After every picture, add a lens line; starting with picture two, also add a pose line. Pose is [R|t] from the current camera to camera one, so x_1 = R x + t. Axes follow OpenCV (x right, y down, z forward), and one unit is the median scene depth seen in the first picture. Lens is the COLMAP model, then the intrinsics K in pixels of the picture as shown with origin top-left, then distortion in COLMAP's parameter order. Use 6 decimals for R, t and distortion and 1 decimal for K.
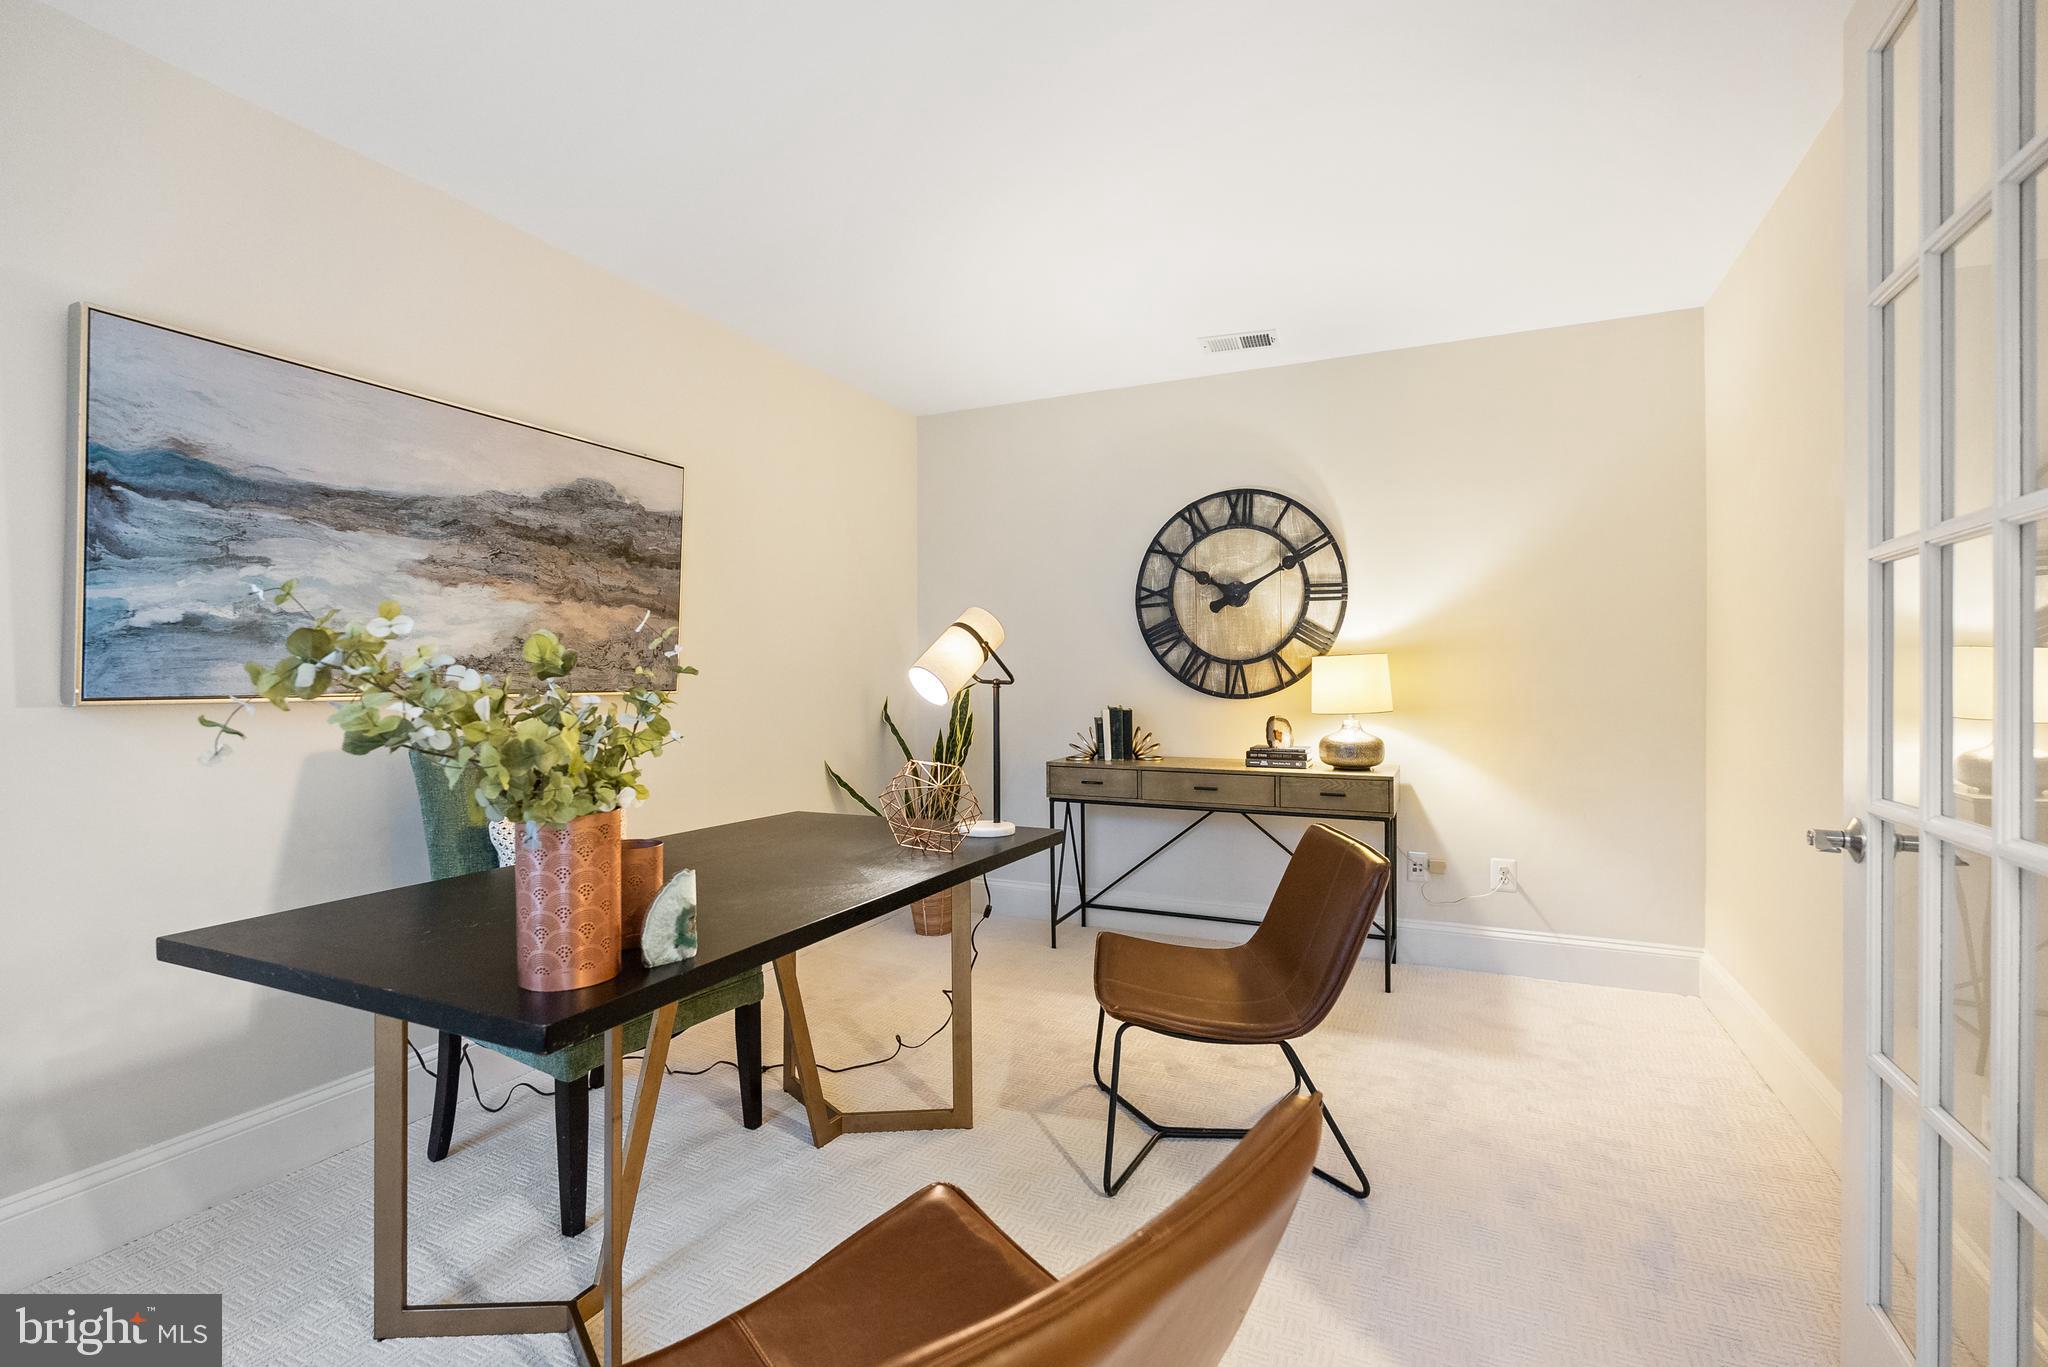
lens RADIAL K [[916.0, 0, 1022.7], [0, 916.0, 670.5], [0, 0, 1]] dist [0.000528, -0.000545]
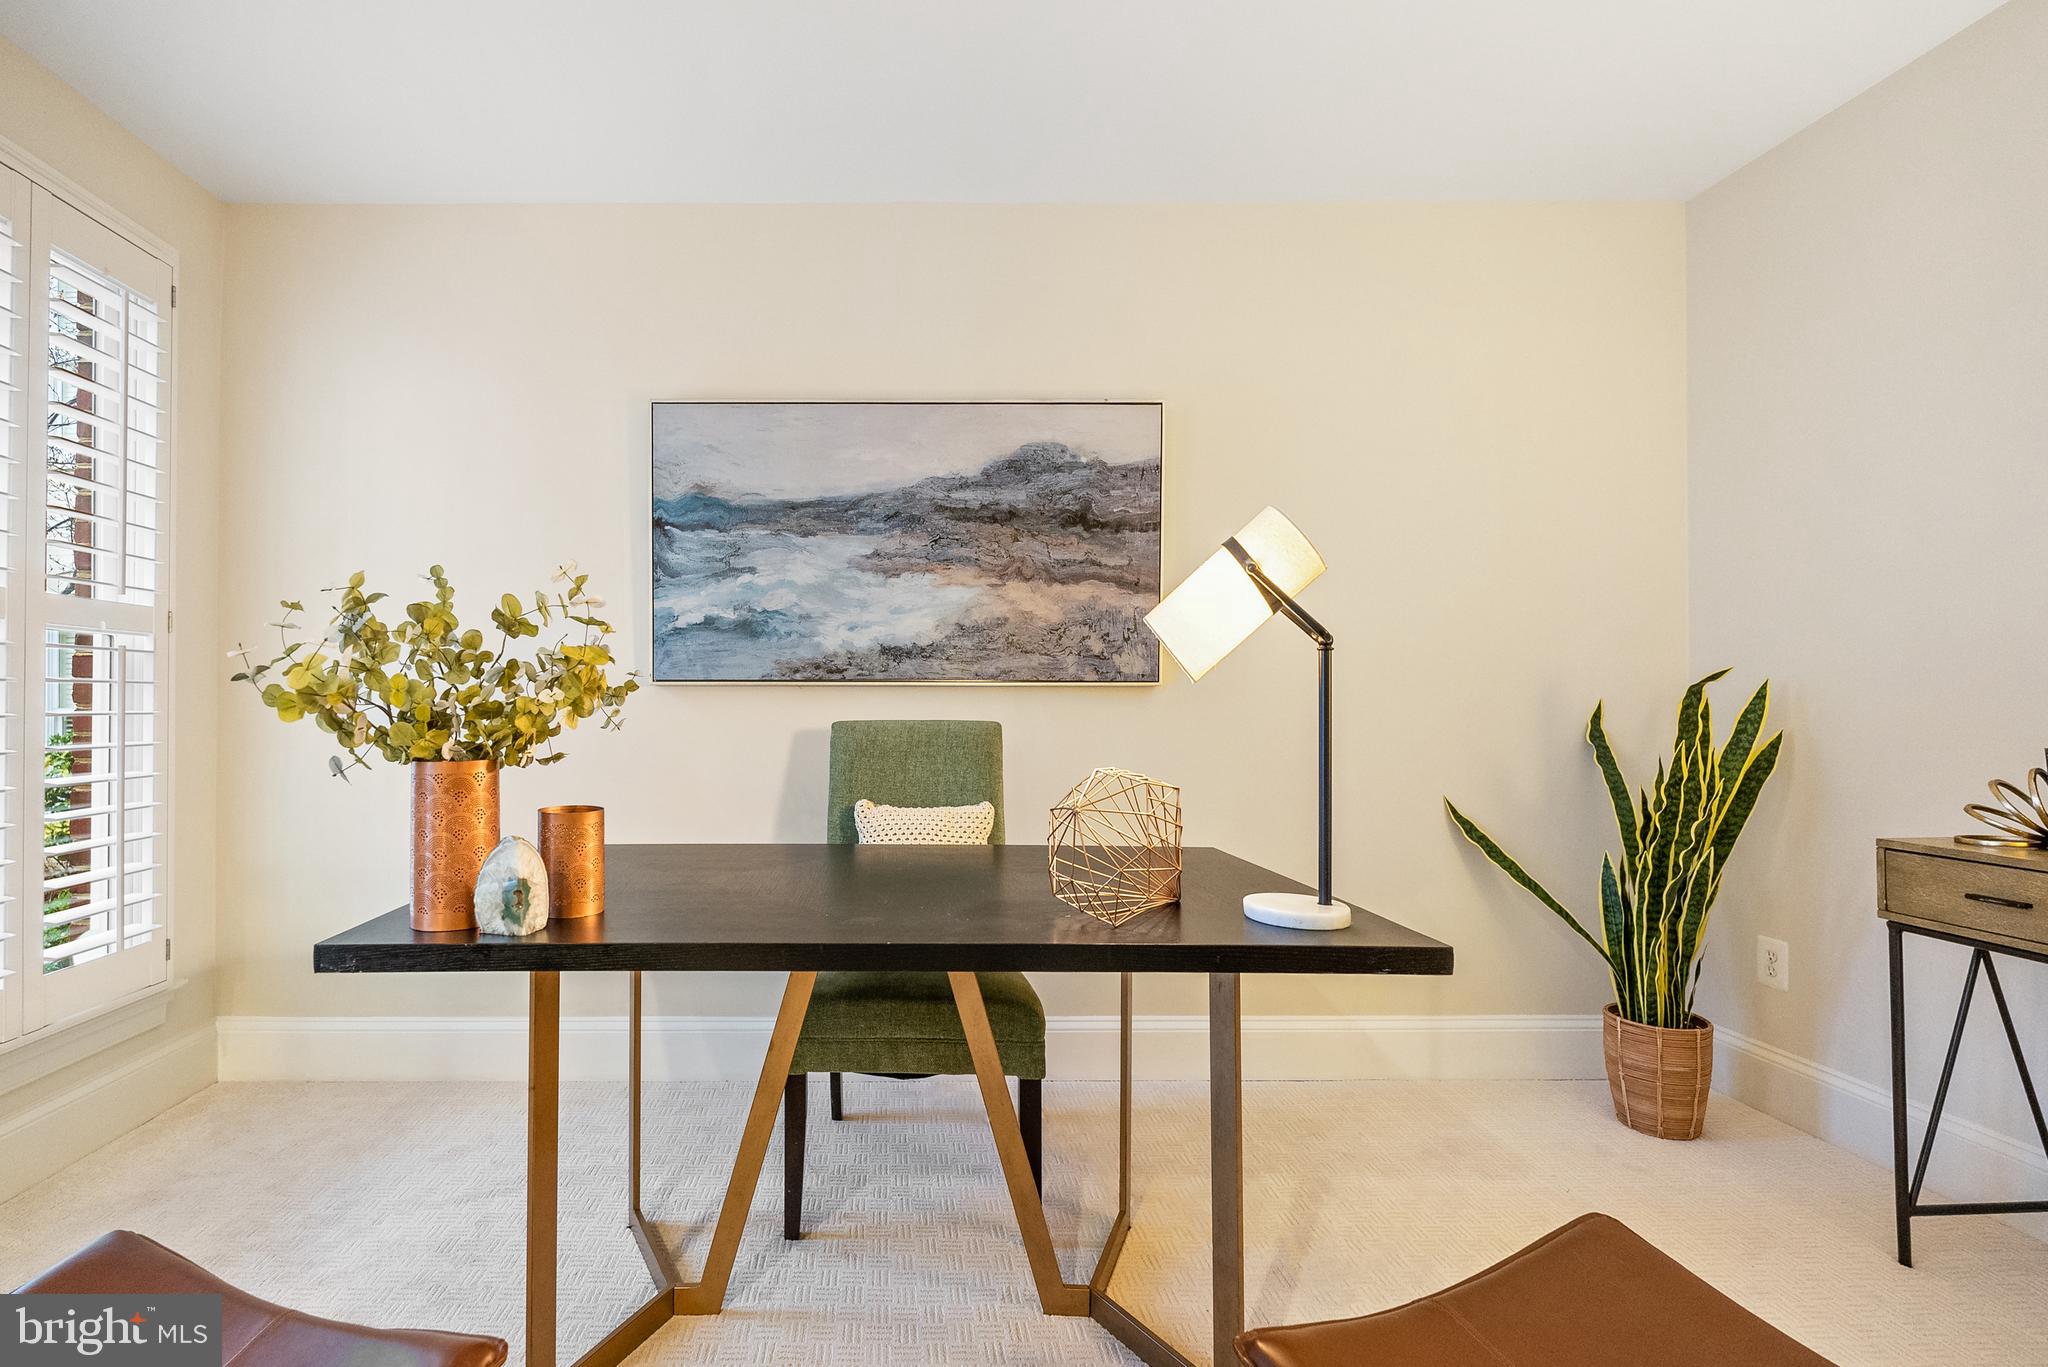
lens RADIAL K [[1010.8, 0, 1021.9], [0, 1010.8, 704.0], [0, 0, 1]] dist [-0.005952, 0.000387]
pose [[0.417689, -0.003516, -0.908583, 0.460492], [0.000236, 0.999993, -0.003762, 0.054339], [0.908590, 0.001357, 0.417687, 0.635542]]
